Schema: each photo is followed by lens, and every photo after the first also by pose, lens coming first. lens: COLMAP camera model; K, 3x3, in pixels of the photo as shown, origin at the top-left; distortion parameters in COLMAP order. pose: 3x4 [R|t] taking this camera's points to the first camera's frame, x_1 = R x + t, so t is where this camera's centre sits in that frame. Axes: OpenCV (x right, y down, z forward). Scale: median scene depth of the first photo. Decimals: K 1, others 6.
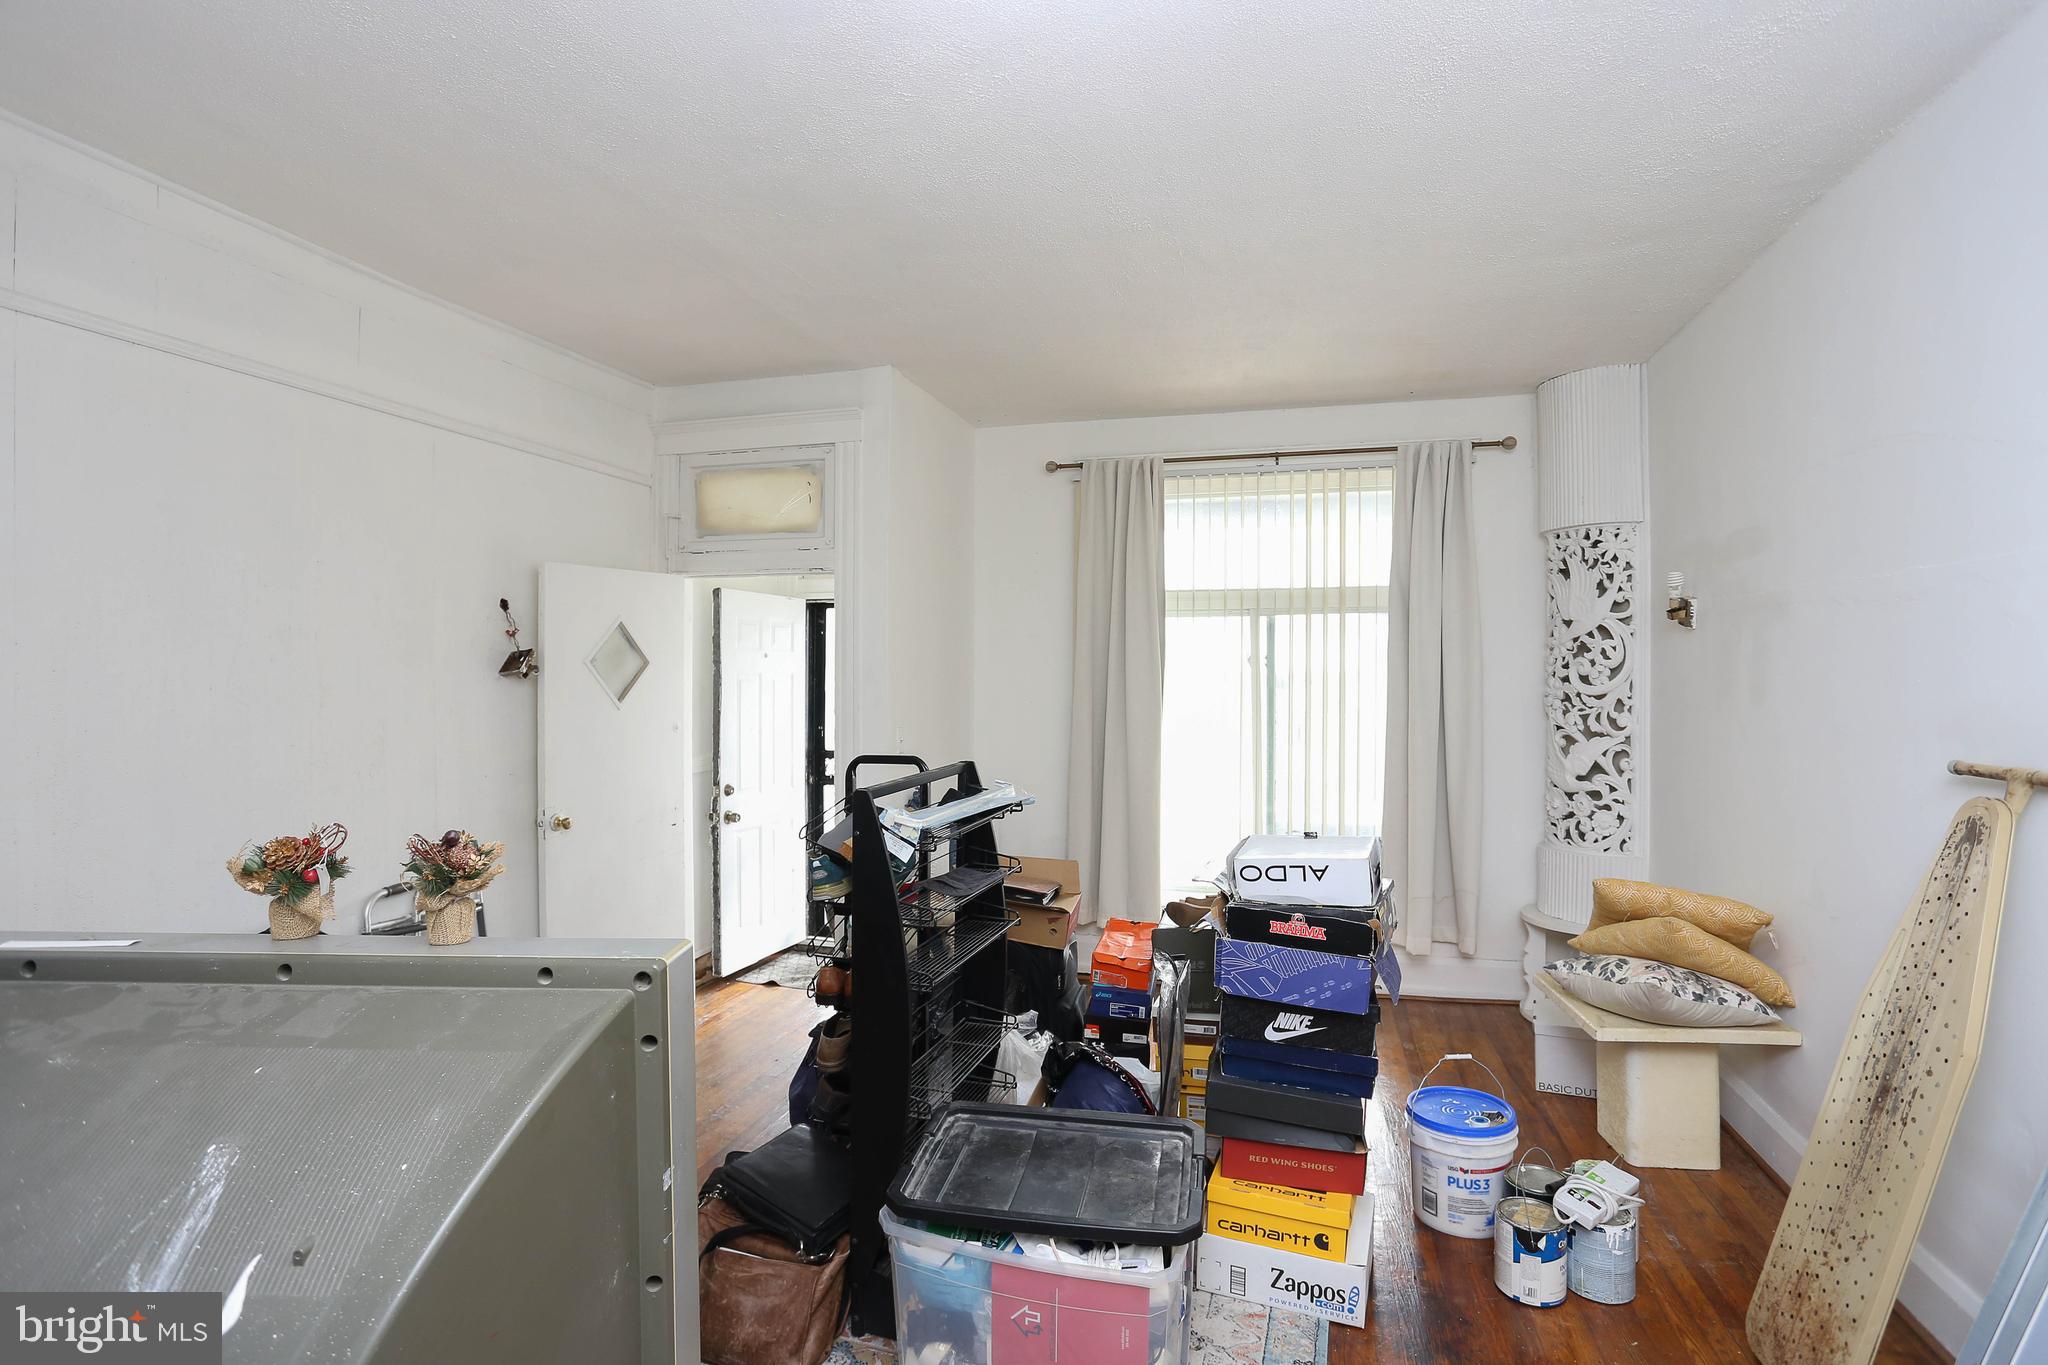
lens RADIAL K [[985.3, 0, 1024.0], [0, 985.3, 682.5], [0, 0, 1]] dist [0.001783, 0.000869]
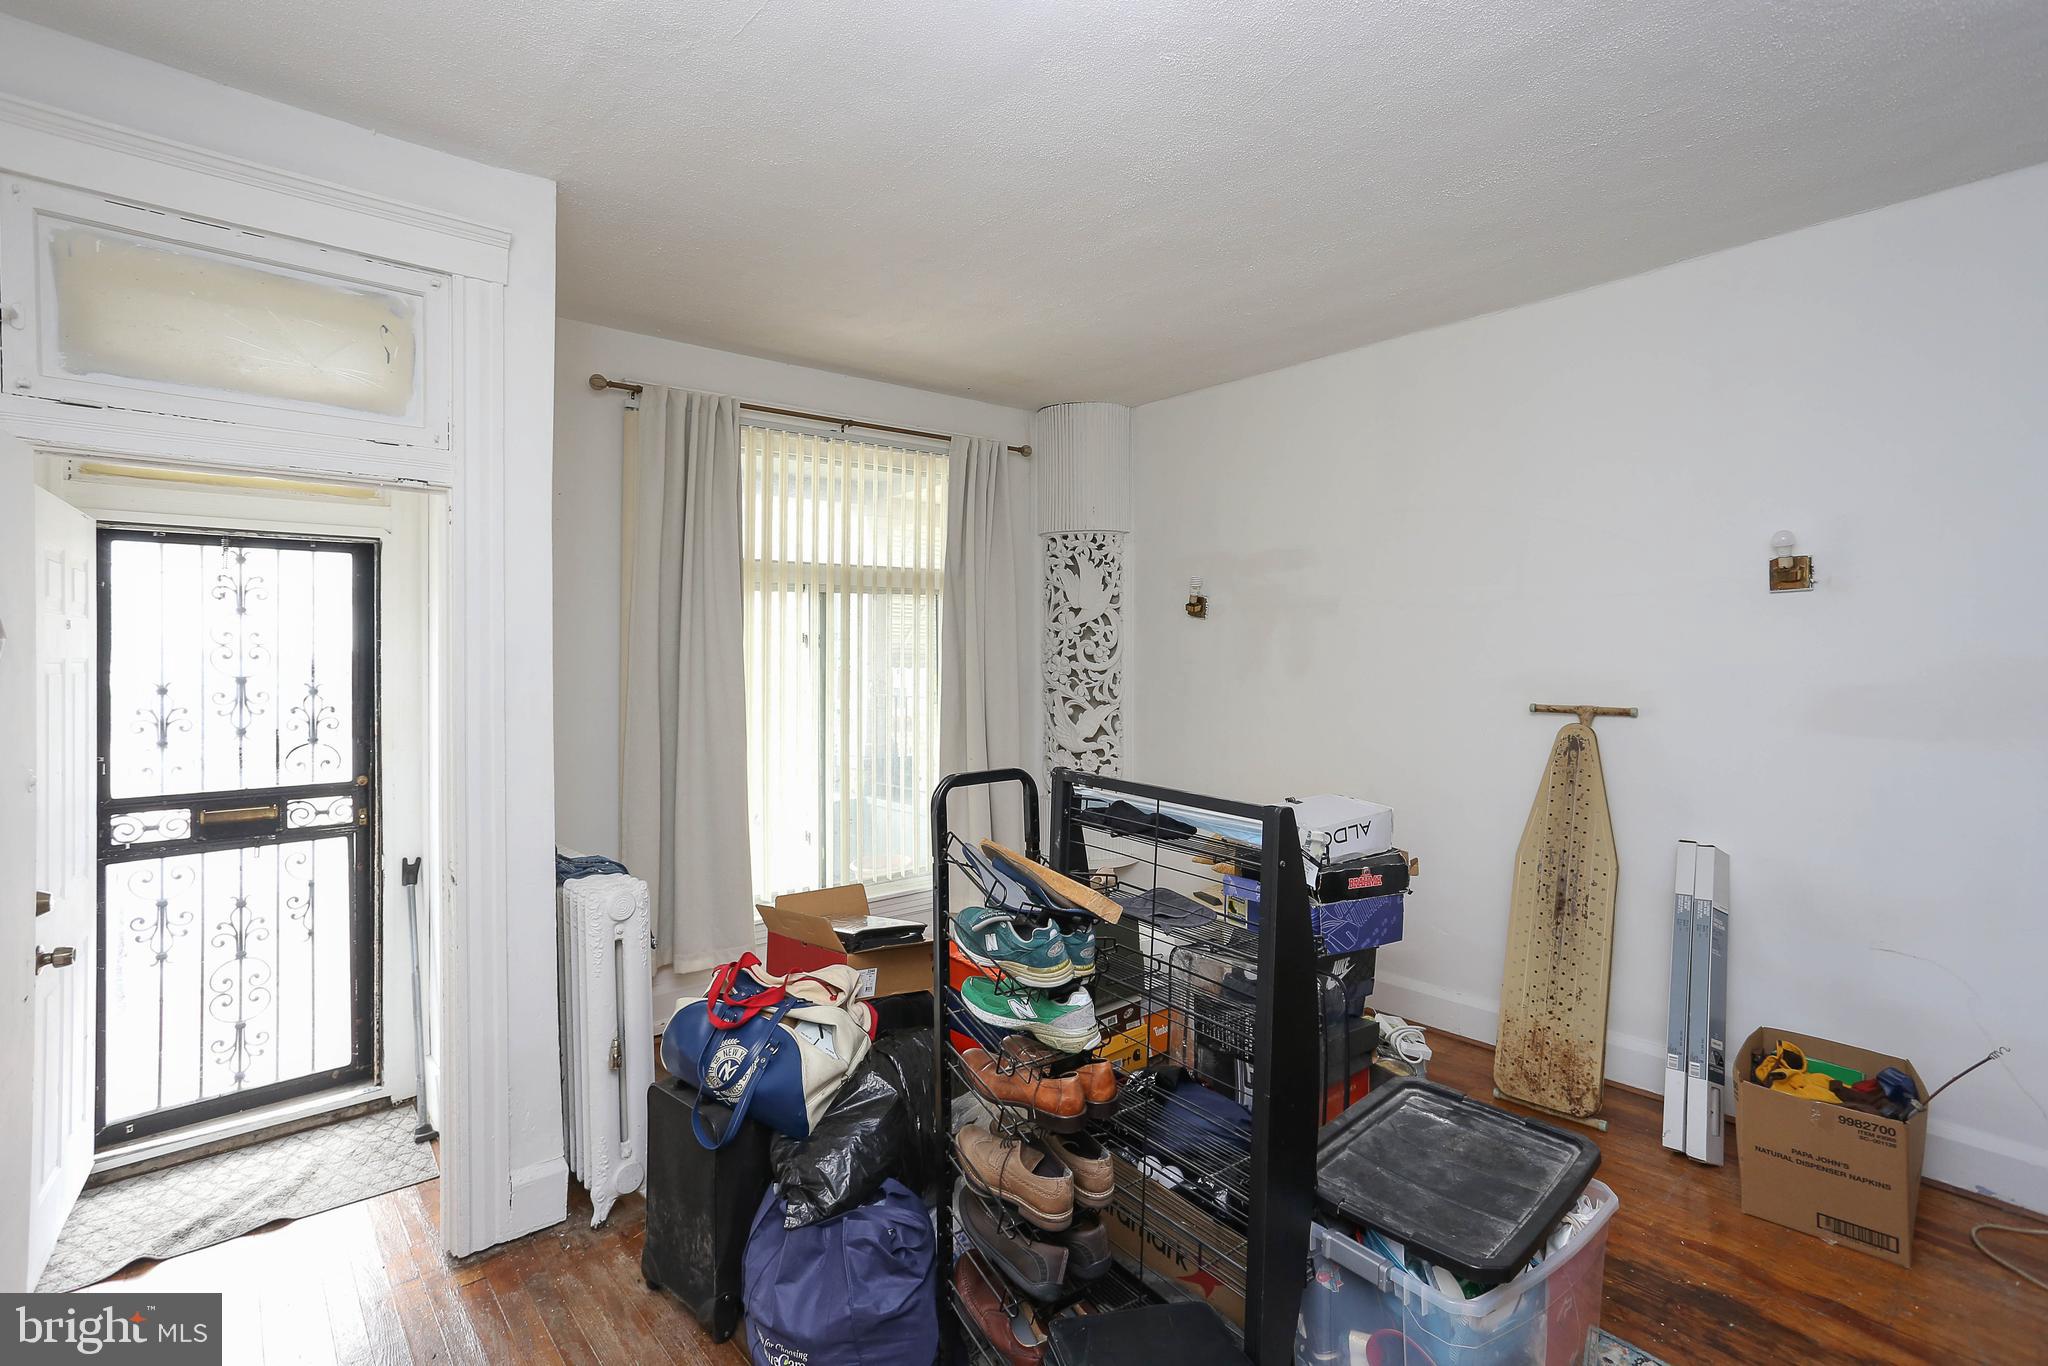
lens RADIAL K [[1003.4, 0, 1028.2], [0, 1003.4, 650.0], [0, 0, 1]] dist [-0.004294, -0.000062]
pose [[0.579921, -0.003672, 0.814664, -0.482615], [0.013348, 0.999898, -0.004994, -0.007696], [-0.814563, 0.013770, 0.579911, 0.351808]]
